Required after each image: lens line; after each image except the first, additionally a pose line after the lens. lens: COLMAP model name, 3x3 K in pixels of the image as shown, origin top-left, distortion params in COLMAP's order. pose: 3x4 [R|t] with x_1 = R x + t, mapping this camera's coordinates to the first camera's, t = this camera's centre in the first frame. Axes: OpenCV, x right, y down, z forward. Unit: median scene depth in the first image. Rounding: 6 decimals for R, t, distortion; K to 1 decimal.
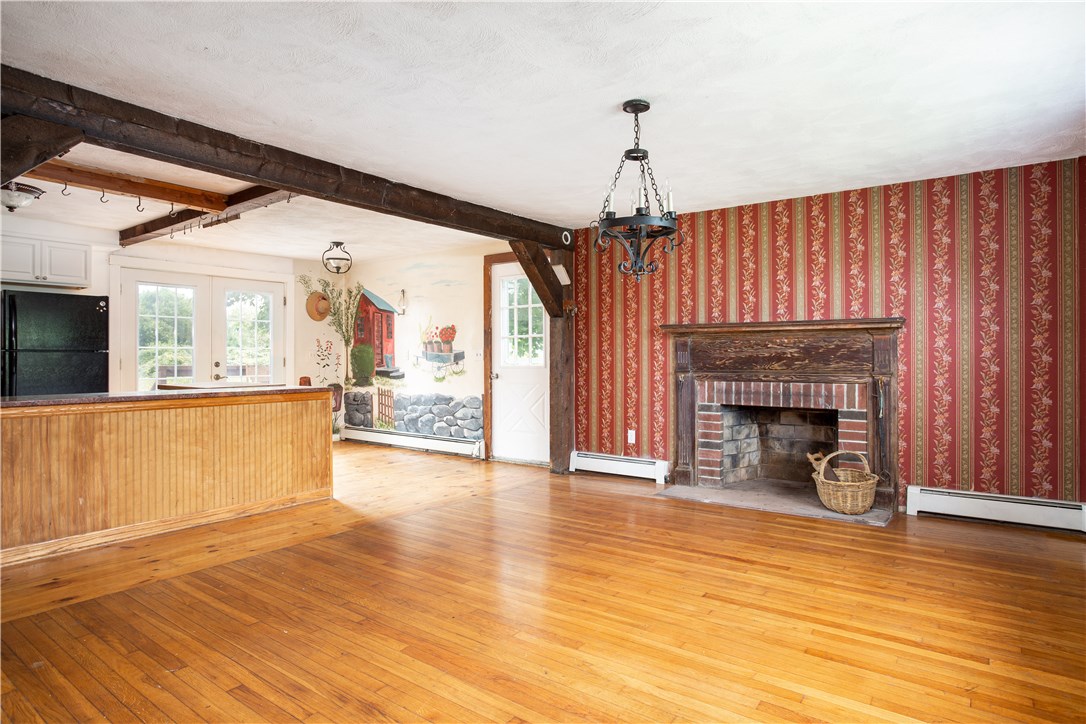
lens RADIAL K [[616.5, 0, 551.2], [0, 616.5, 353.7], [0, 0, 1]] dist [-0.056693, 0.017340]
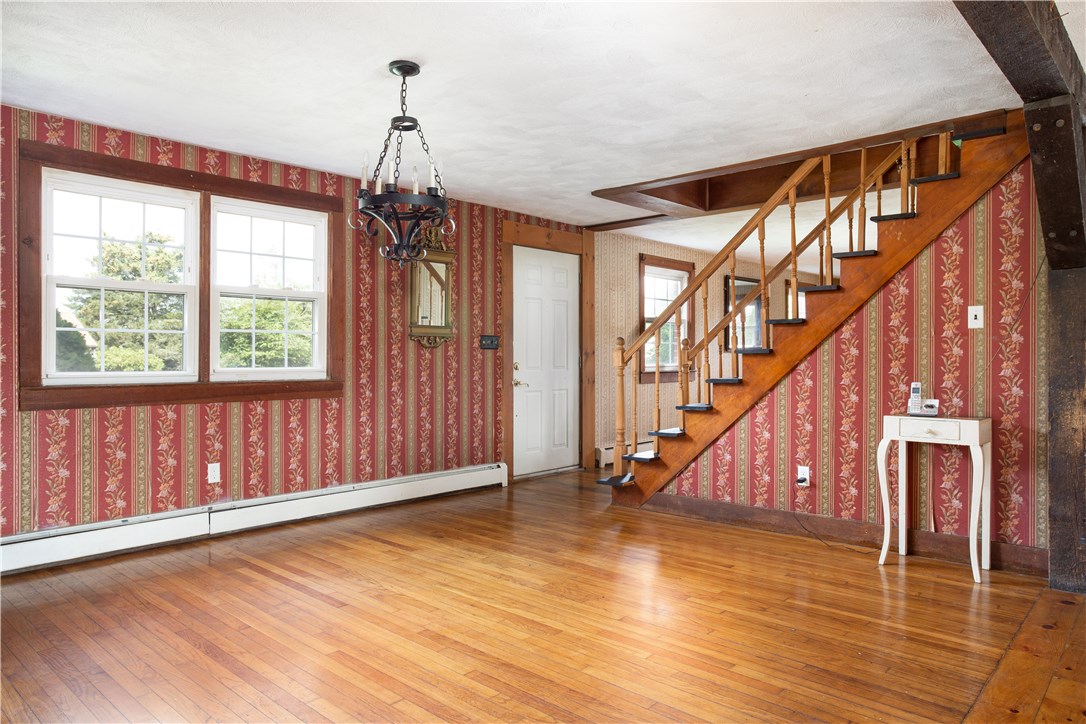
lens RADIAL K [[729.5, 0, 544.0], [0, 729.5, 356.9], [0, 0, 1]] dist [-0.035364, 0.034365]
pose [[-0.993049, 0.000331, 0.117697, -0.107144], [0.000220, 1.000000, -0.000959, 0.006928], [-0.117698, -0.000926, -0.993049, 1.179490]]
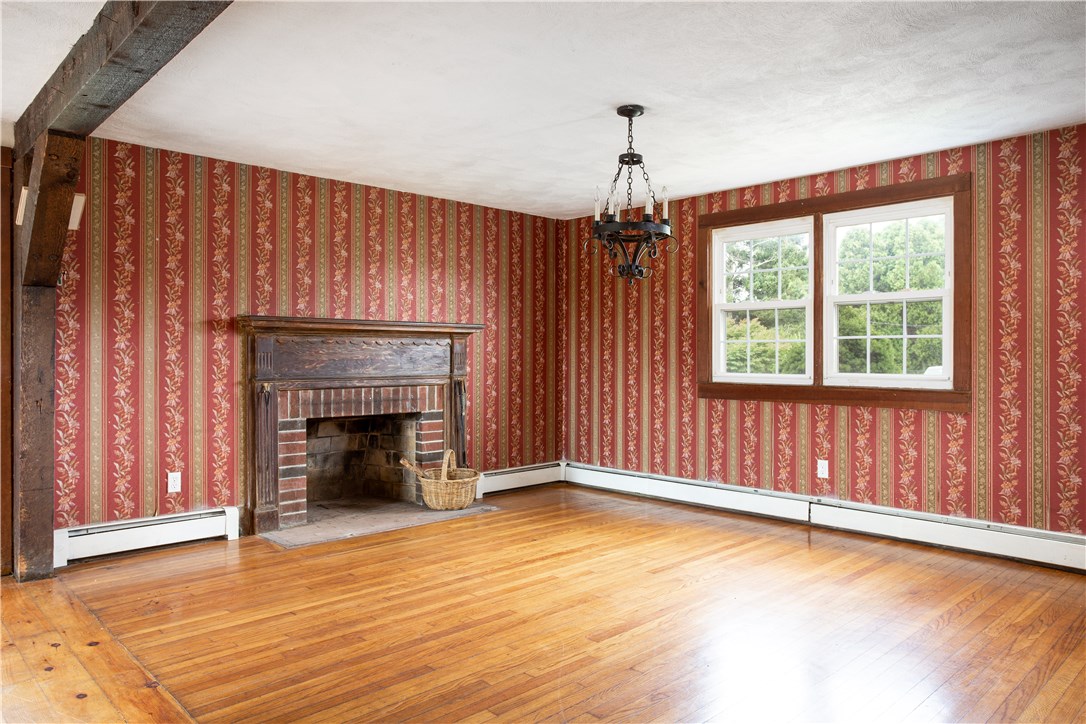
lens RADIAL K [[729.5, 0, 538.3], [0, 729.5, 366.1], [0, 0, 1]] dist [-0.035364, 0.034365]
pose [[0.188492, -0.011129, 0.982012, -0.621429], [-0.004700, 0.999914, 0.012234, 0.000584], [-0.982064, -0.006921, 0.188423, 0.542995]]
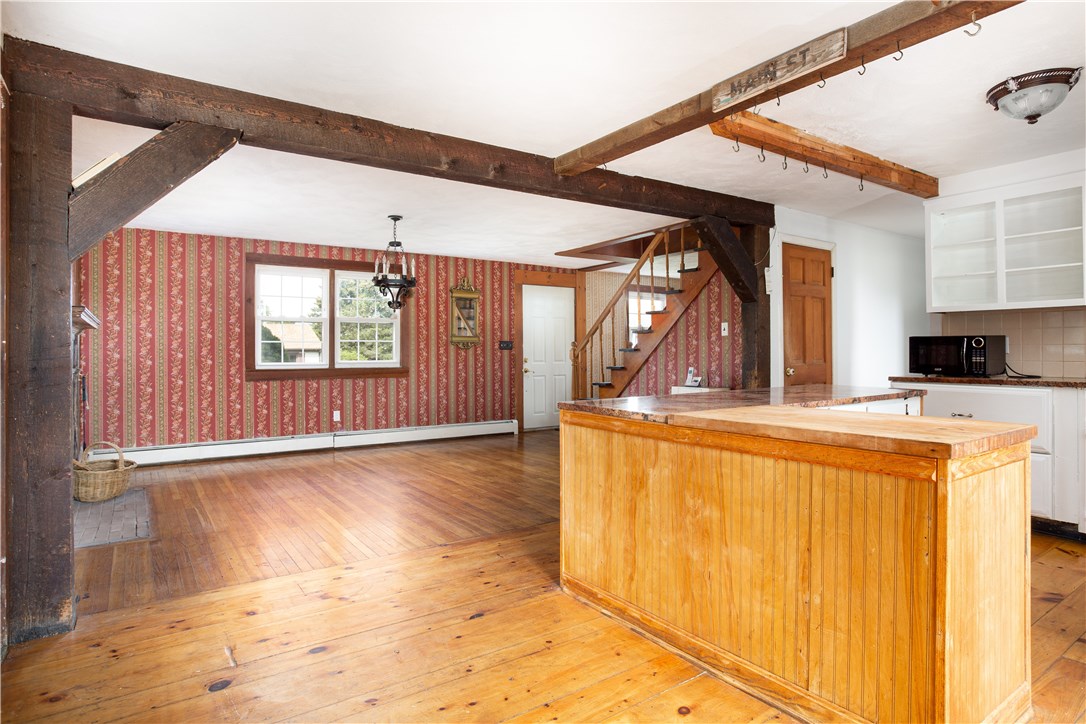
lens RADIAL K [[616.5, 0, 534.9], [0, 616.5, 349.8], [0, 0, 1]] dist [-0.056693, 0.017340]
pose [[-0.937371, 0.008785, 0.348223, -0.529543], [0.005502, 0.999931, -0.010417, 0.011357], [-0.348290, -0.007849, -0.937354, 1.522306]]
